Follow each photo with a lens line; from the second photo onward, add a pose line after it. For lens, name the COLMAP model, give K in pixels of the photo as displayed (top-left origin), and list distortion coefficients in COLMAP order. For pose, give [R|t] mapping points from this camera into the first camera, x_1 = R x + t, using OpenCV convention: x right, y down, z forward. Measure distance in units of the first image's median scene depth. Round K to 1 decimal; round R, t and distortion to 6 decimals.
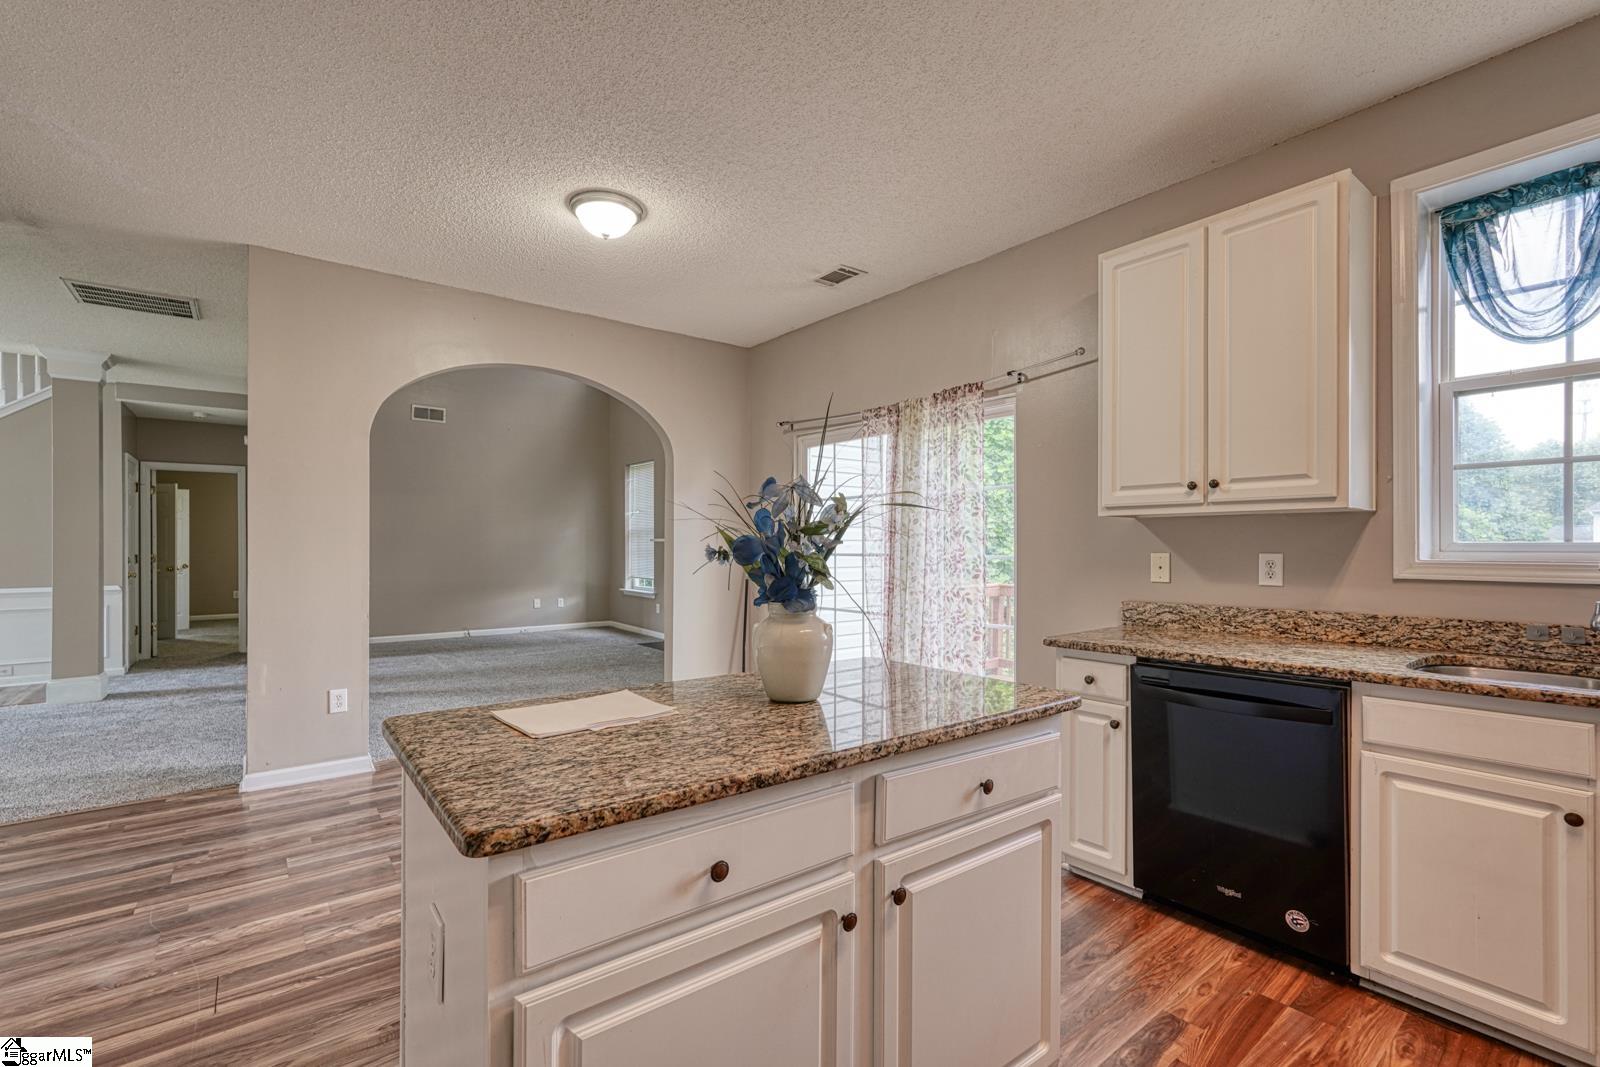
lens RADIAL K [[708.0, 0, 799.0], [0, 708.0, 547.9], [0, 0, 1]] dist [-0.014208, 0.008018]
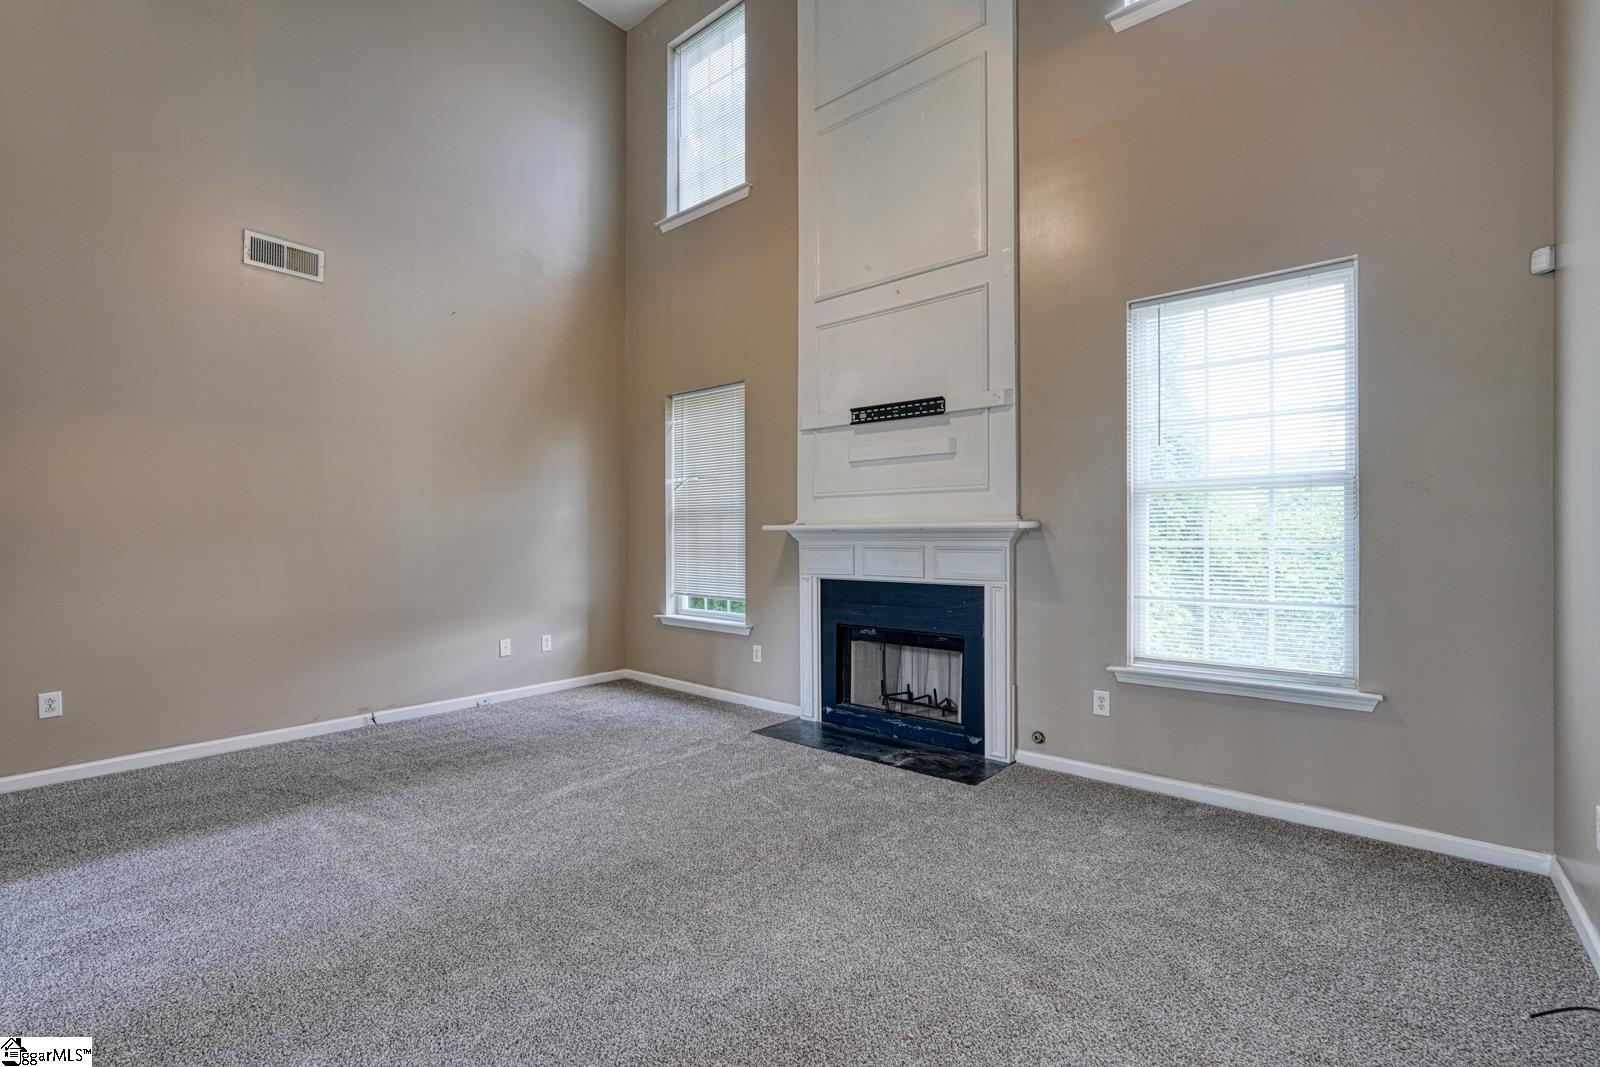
lens RADIAL K [[708.0, 0, 795.0], [0, 708.0, 535.7], [0, 0, 1]] dist [-0.014208, 0.008018]
pose [[0.980377, -0.001260, 0.197128, -0.771233], [0.002502, 0.999979, -0.006053, -0.004198], [-0.197116, 0.006427, 0.980359, 1.288196]]
